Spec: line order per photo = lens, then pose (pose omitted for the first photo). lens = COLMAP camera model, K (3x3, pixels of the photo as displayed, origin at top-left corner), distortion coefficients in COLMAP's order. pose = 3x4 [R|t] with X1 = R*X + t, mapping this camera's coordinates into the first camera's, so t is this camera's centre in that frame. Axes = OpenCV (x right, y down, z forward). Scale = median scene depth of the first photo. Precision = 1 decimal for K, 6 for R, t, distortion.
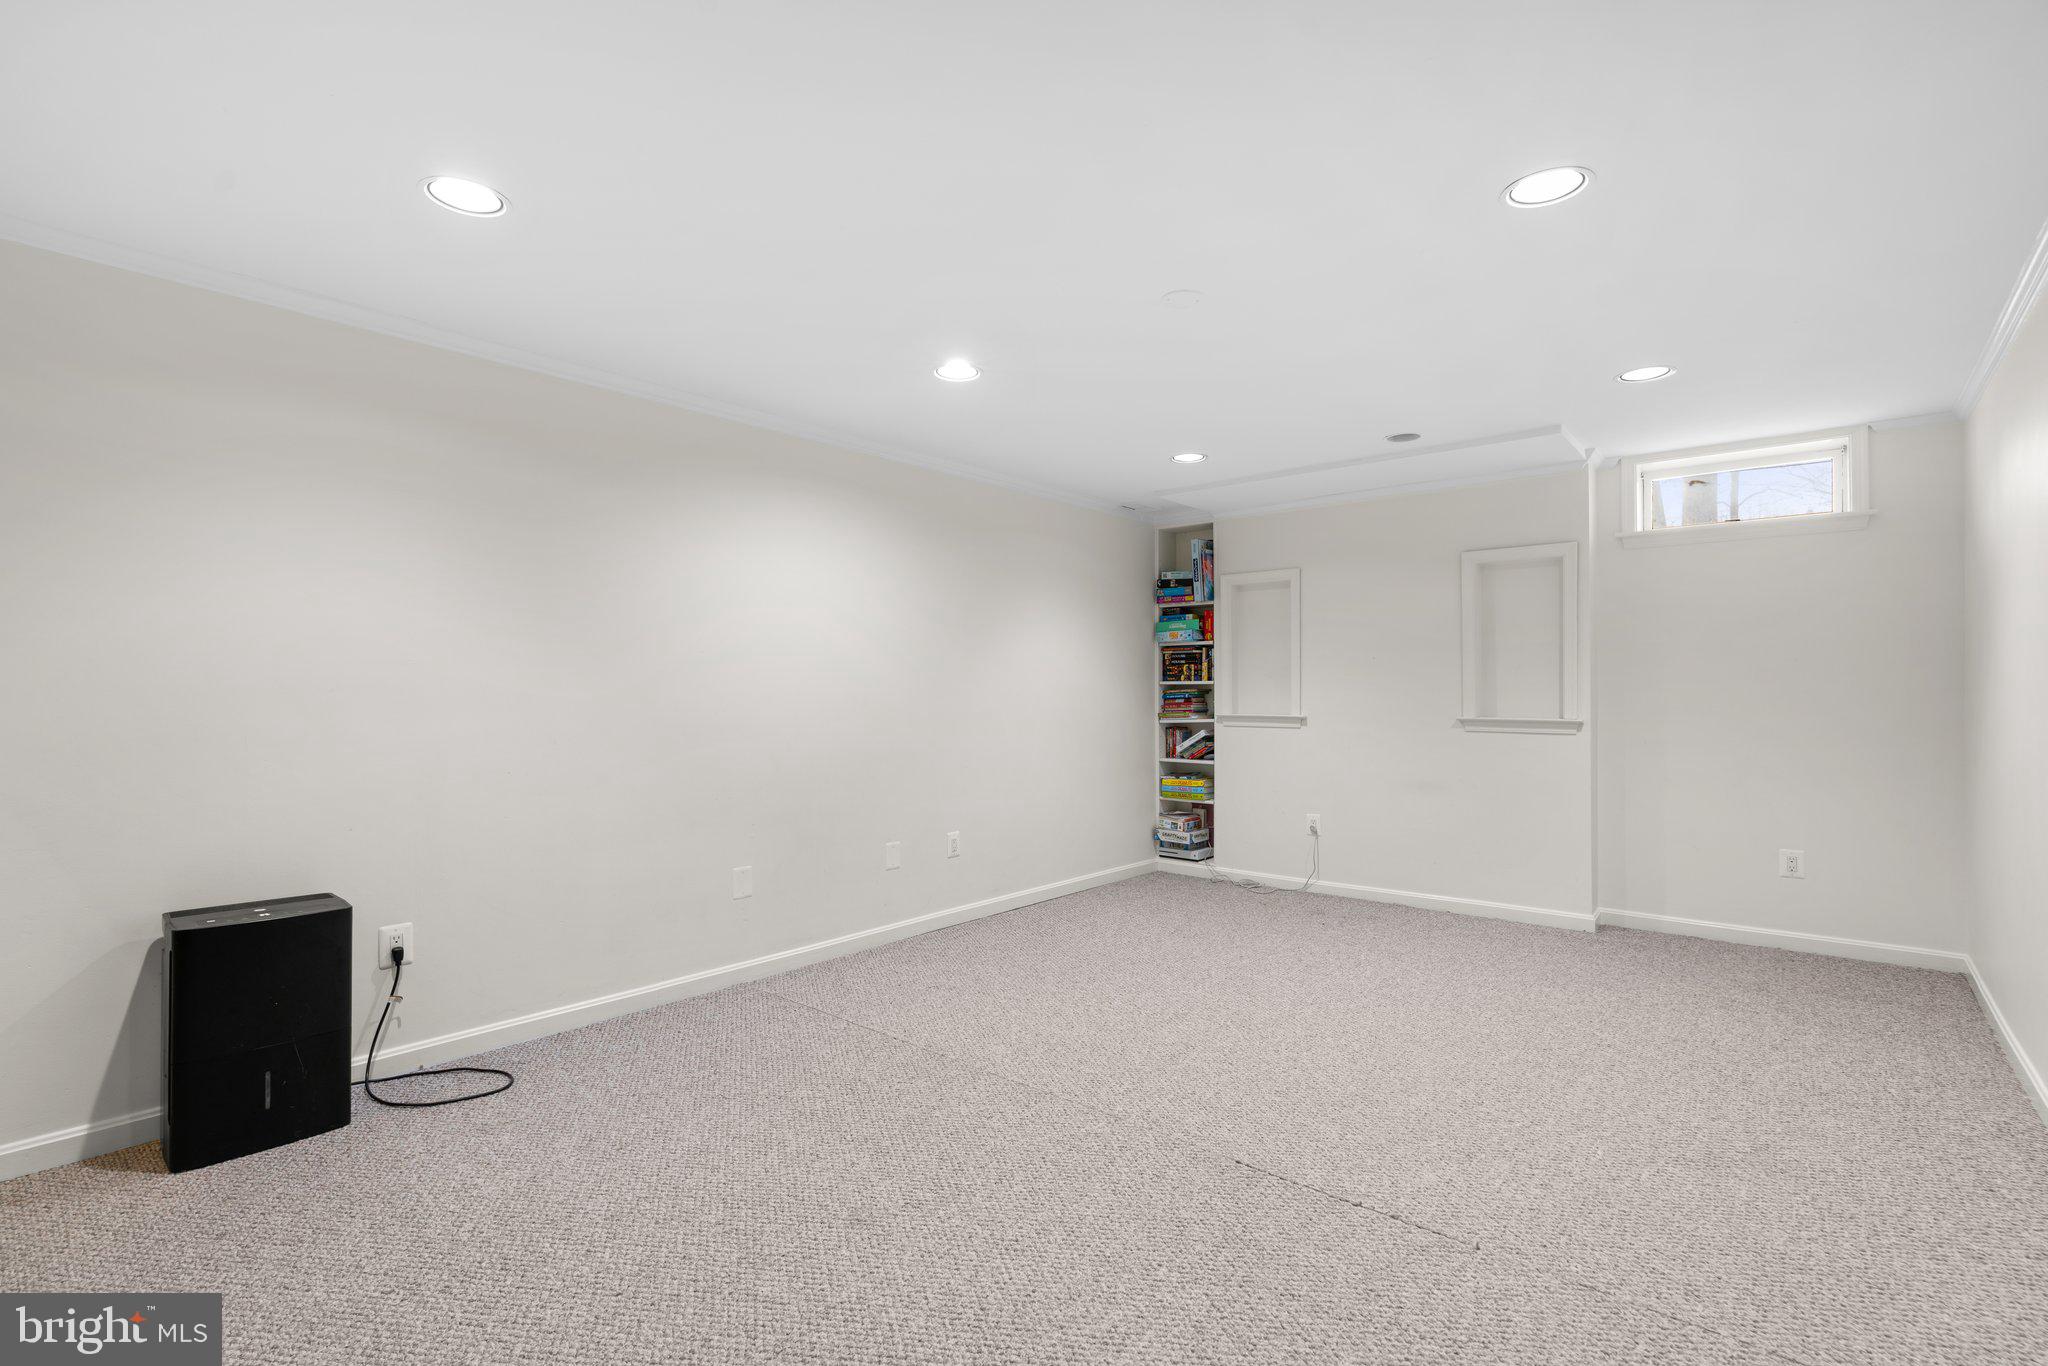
lens RADIAL K [[902.9, 0, 1025.8], [0, 902.9, 684.0], [0, 0, 1]] dist [-0.014864, 0.006812]
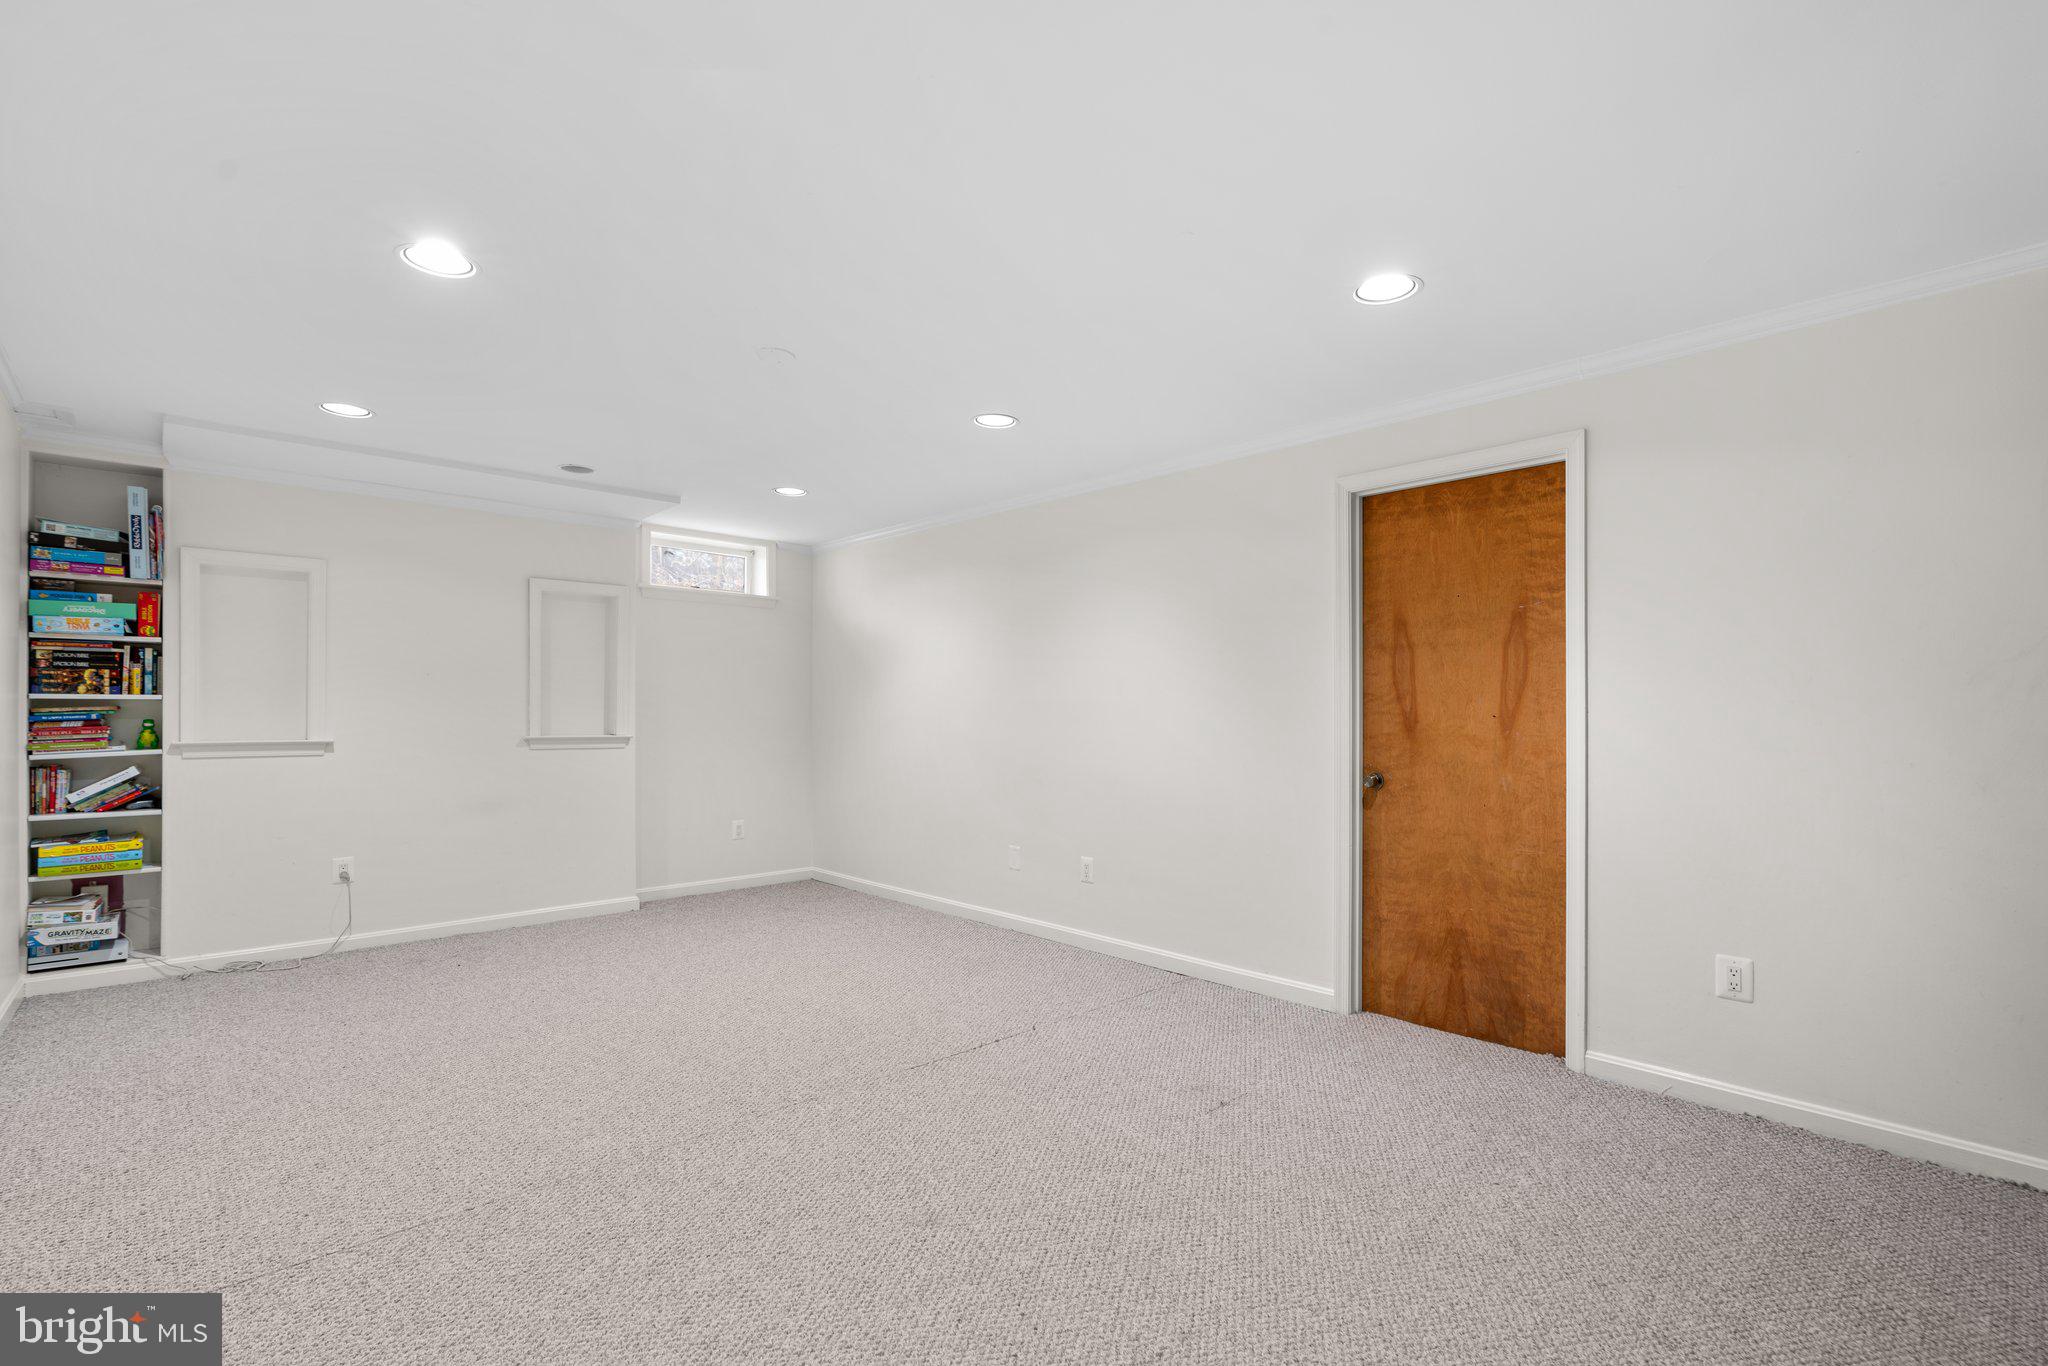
lens RADIAL K [[902.9, 0, 1025.8], [0, 902.9, 684.0], [0, 0, 1]] dist [-0.014864, 0.006812]
pose [[0.135972, 0.032388, 0.990183, -0.384406], [-0.010970, 0.999453, -0.031185, 0.002370], [-0.990652, -0.006622, 0.136253, 0.236592]]
